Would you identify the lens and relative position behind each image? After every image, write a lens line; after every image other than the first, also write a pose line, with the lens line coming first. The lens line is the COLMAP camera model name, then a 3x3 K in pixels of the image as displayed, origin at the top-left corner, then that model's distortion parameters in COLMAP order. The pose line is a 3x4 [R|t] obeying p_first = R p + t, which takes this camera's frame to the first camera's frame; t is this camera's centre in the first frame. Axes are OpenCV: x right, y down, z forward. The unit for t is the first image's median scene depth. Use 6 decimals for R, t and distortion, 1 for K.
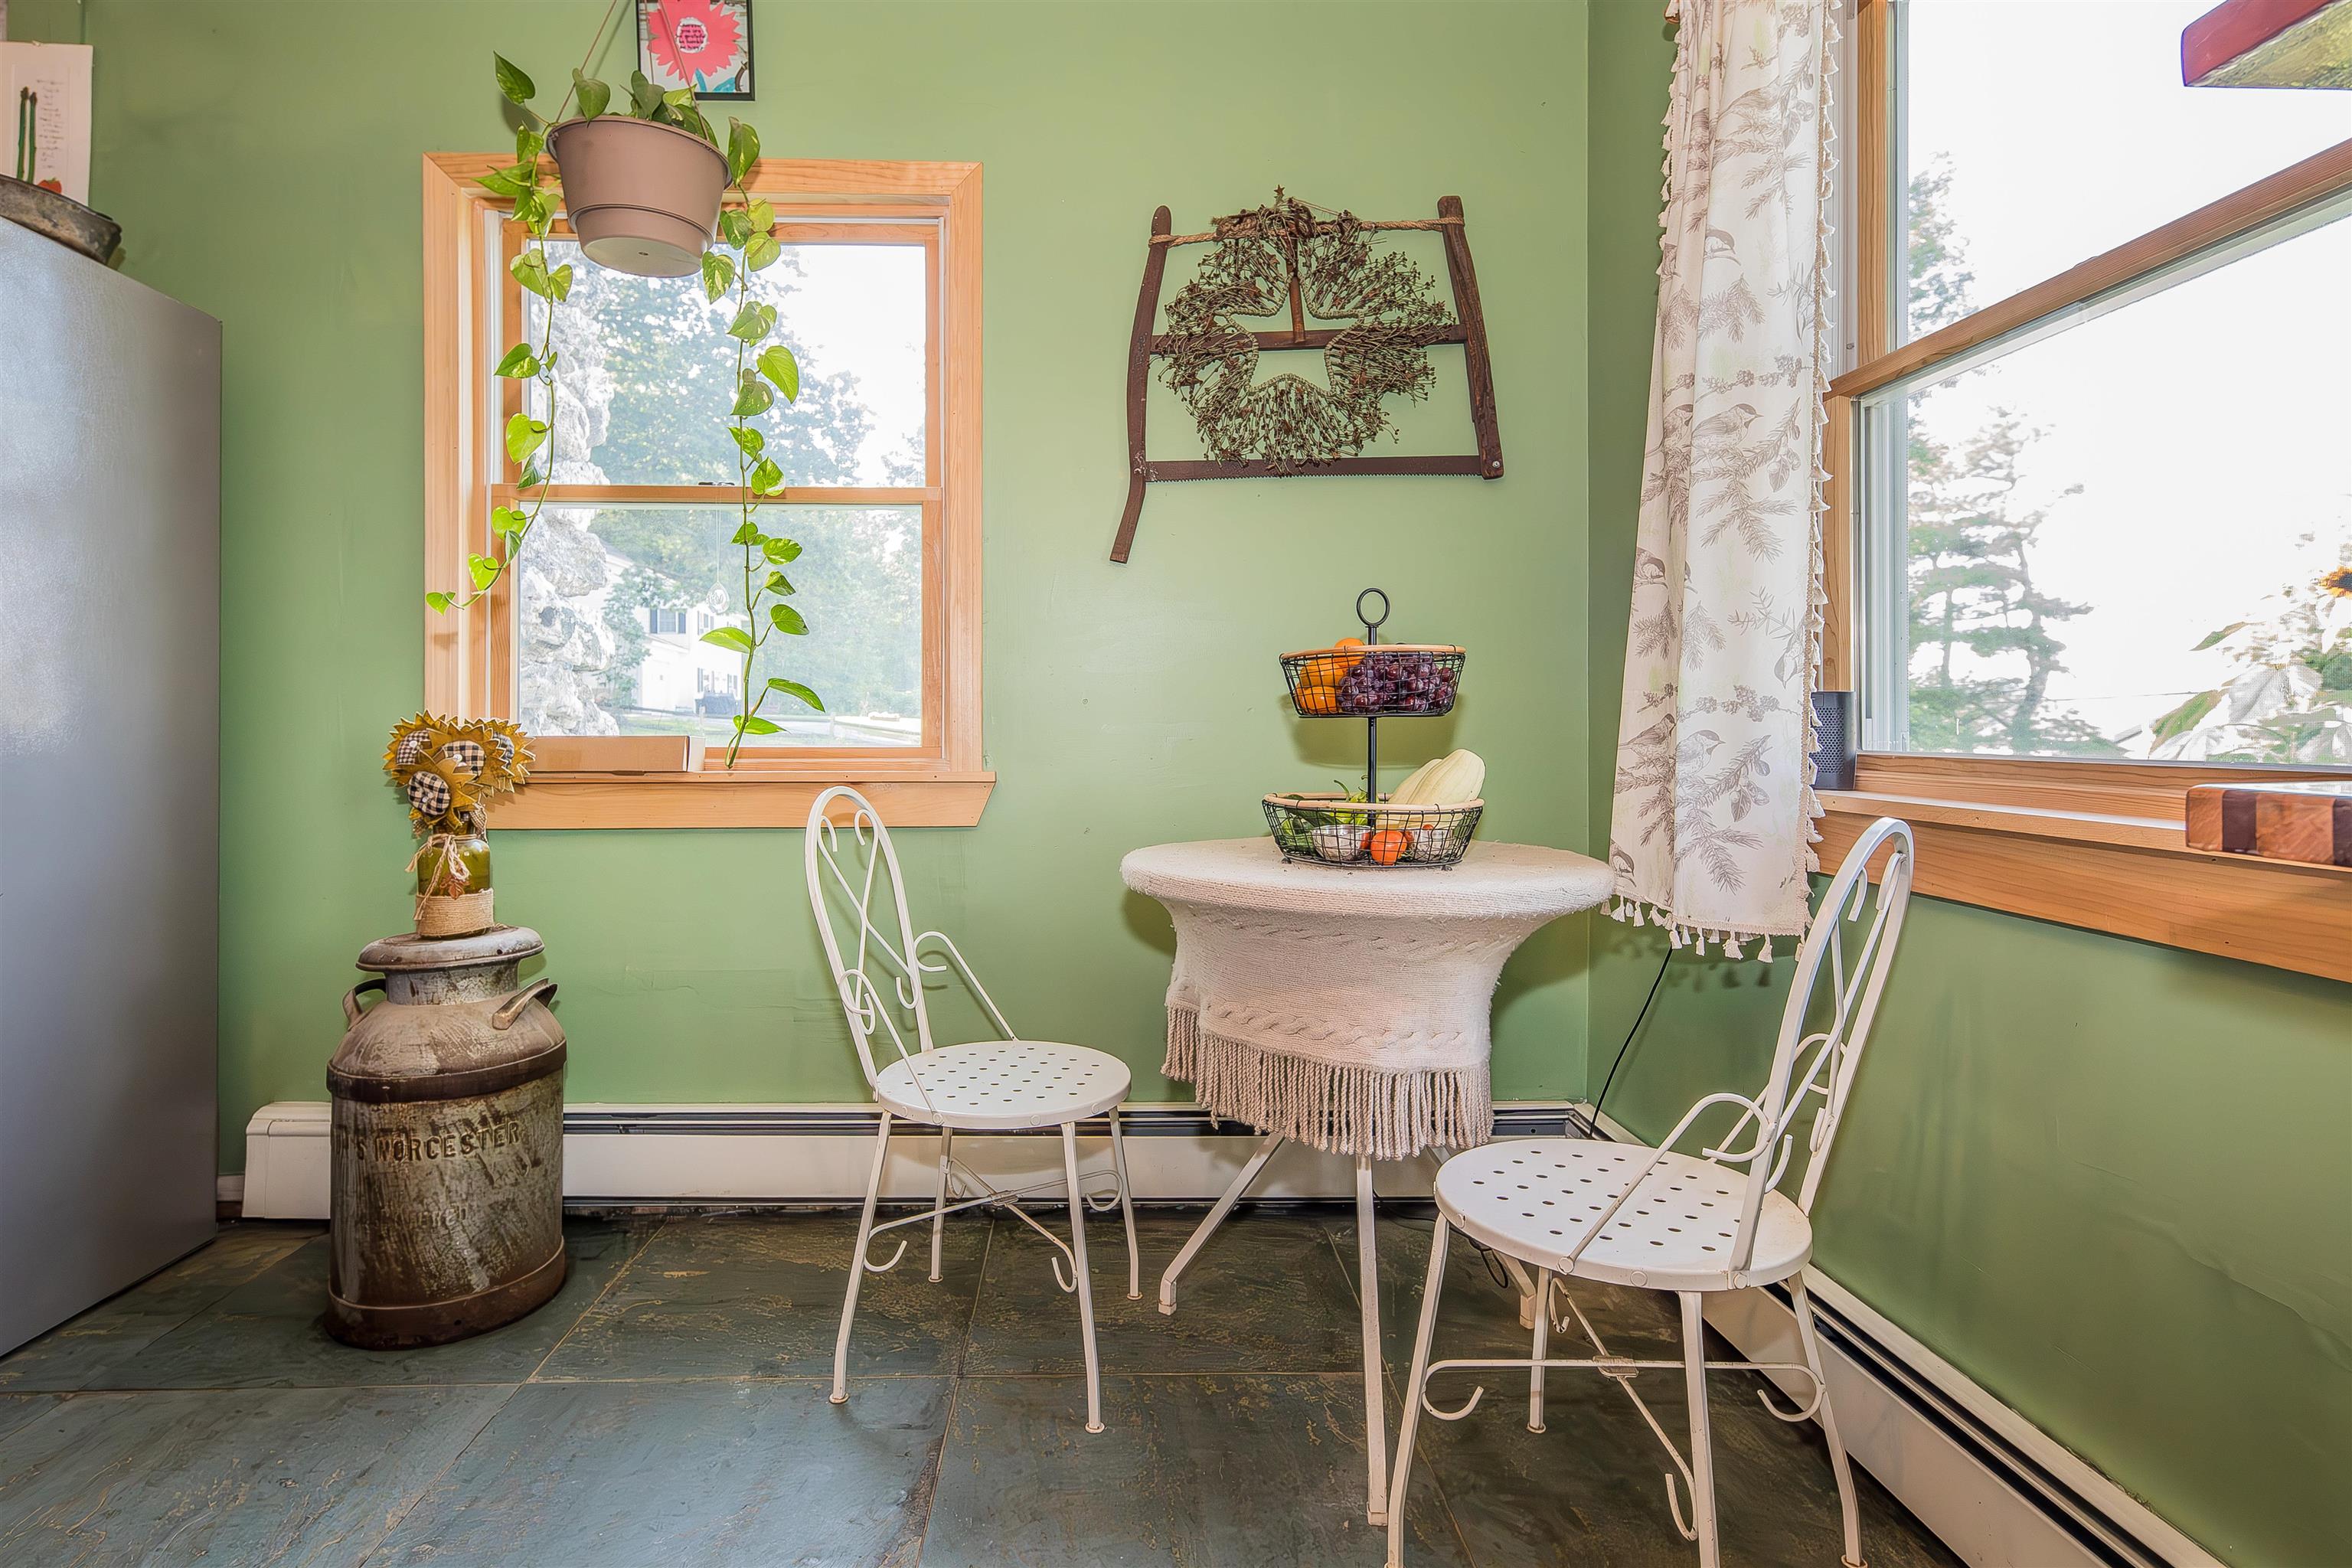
lens RADIAL K [[1149.3, 0, 1172.6], [0, 1149.3, 780.6], [0, 0, 1]] dist [0.006831, -0.001364]
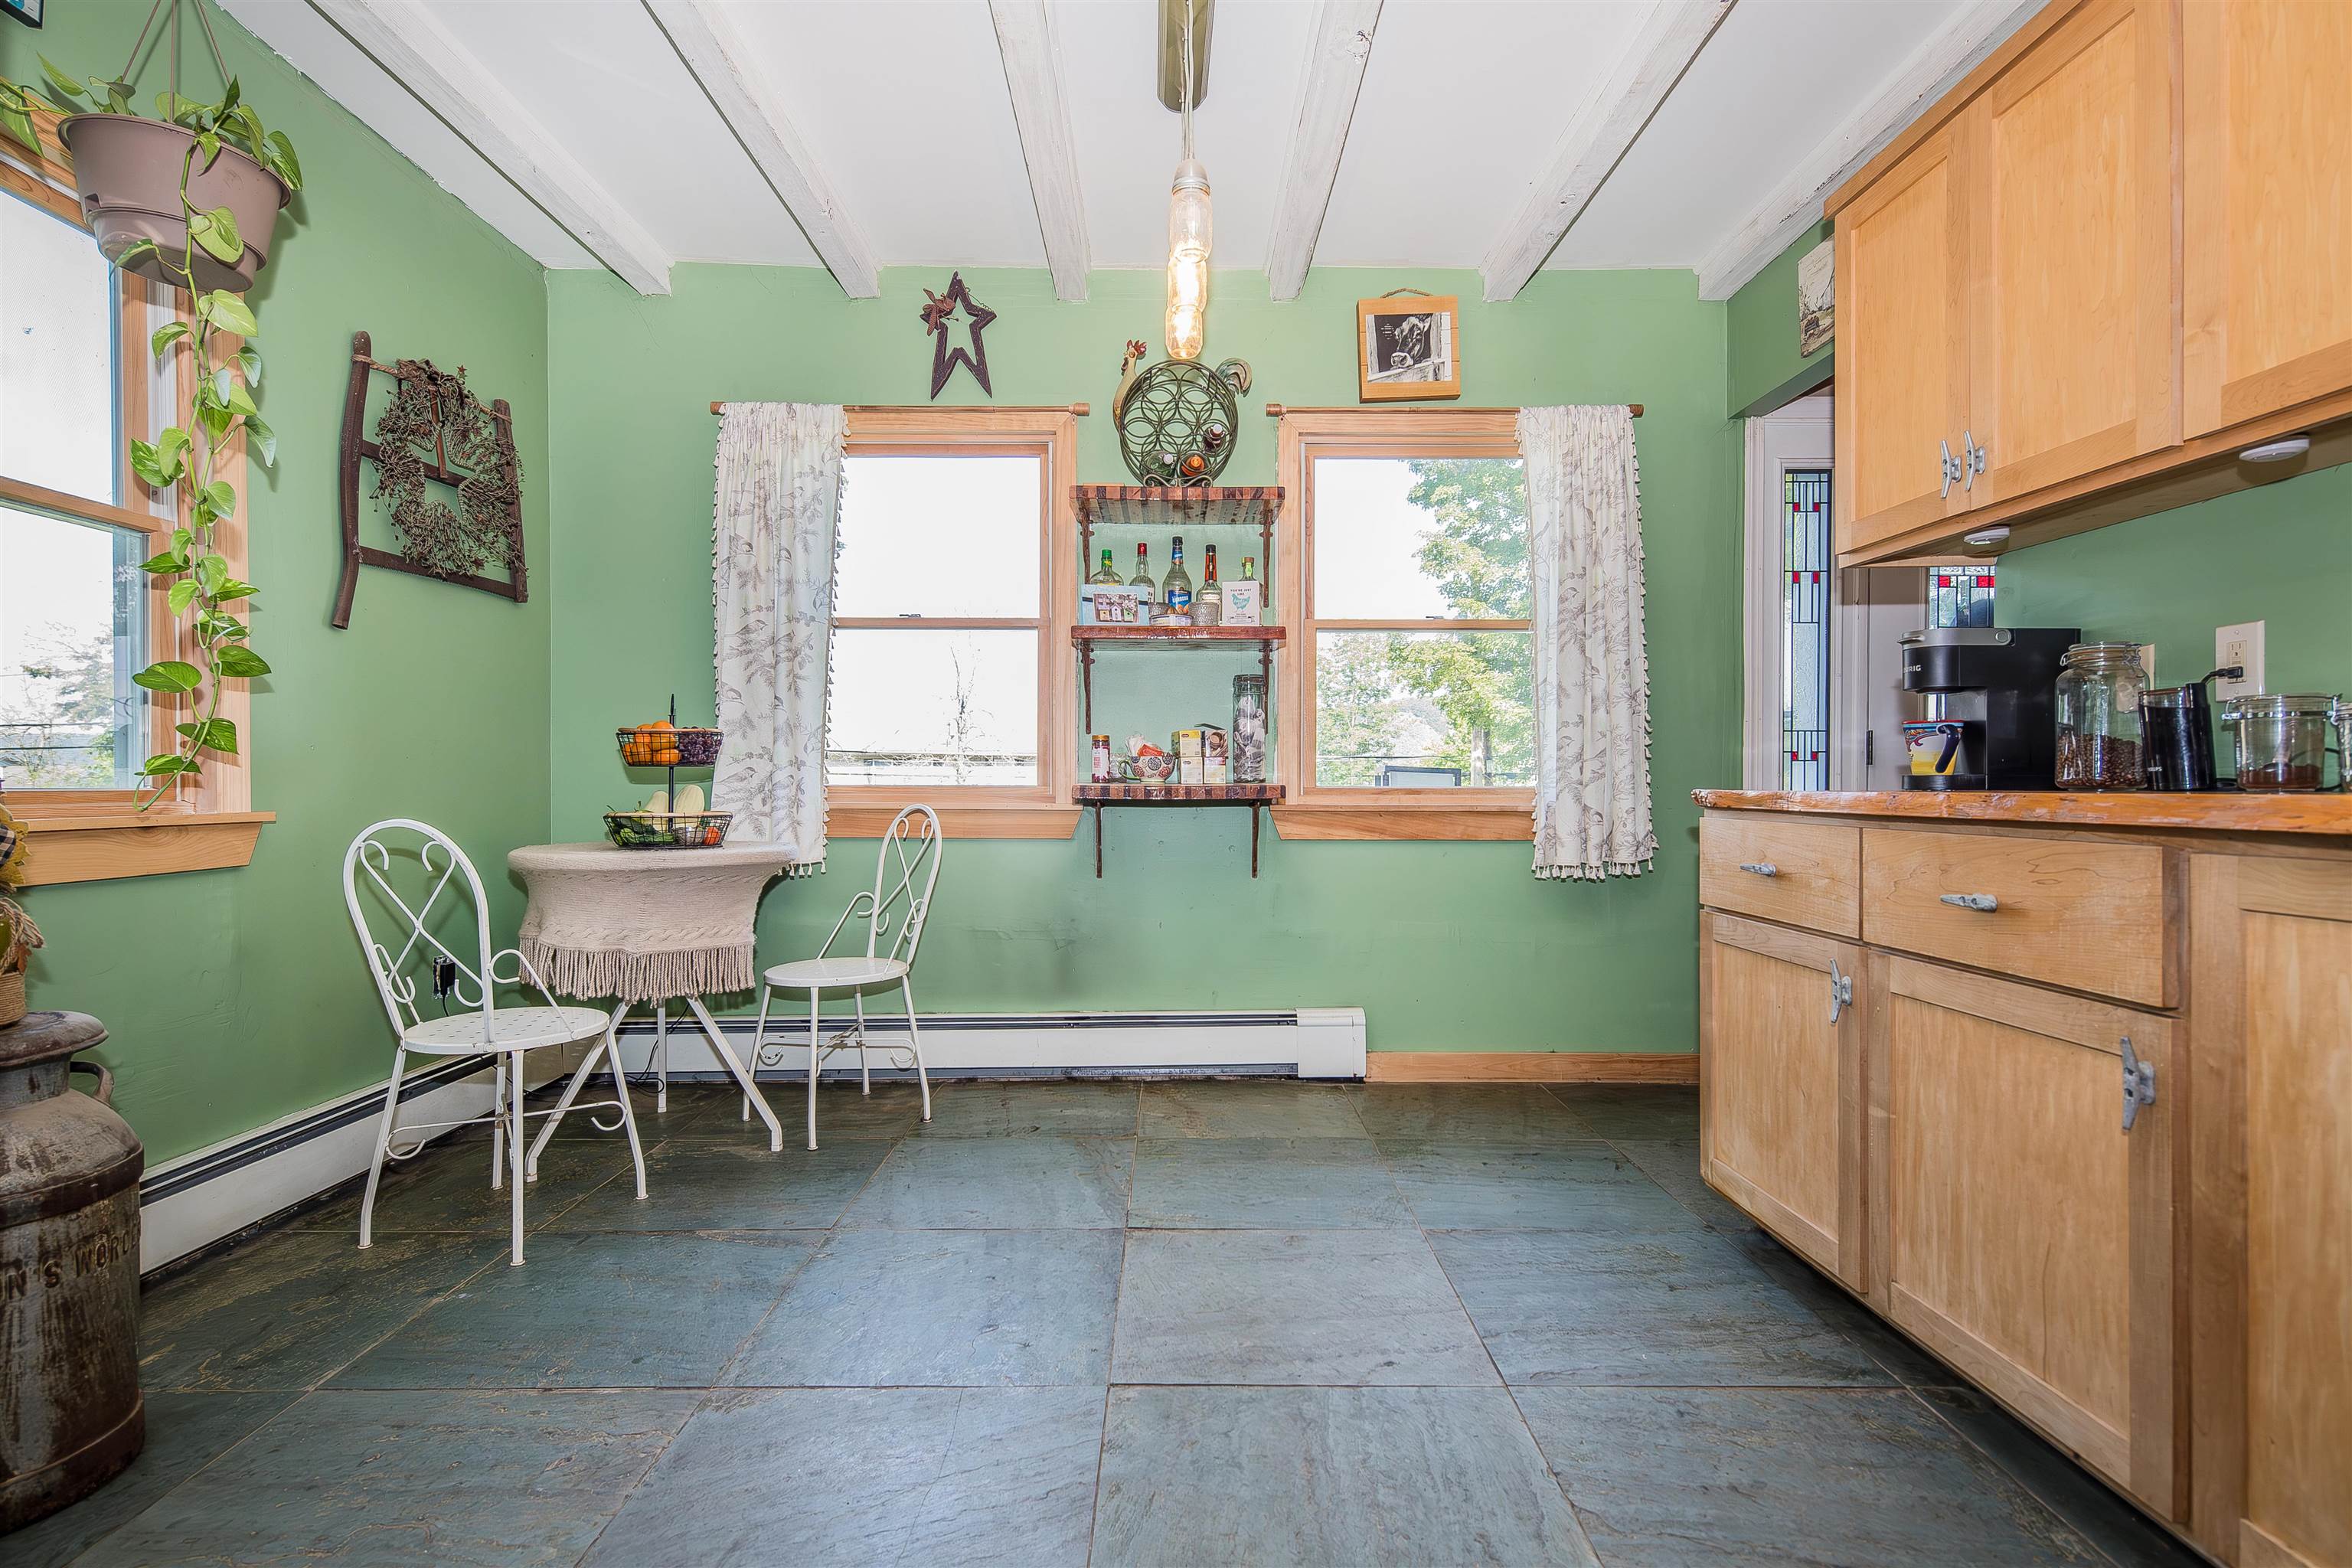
lens RADIAL K [[1149.3, 0, 1165.9], [0, 1149.3, 779.8], [0, 0, 1]] dist [0.006831, -0.001364]
pose [[0.022949, -0.008384, 0.999701, -1.472814], [0.009602, 0.999921, 0.008165, -0.038080], [-0.999691, 0.009412, 0.023028, 0.159864]]
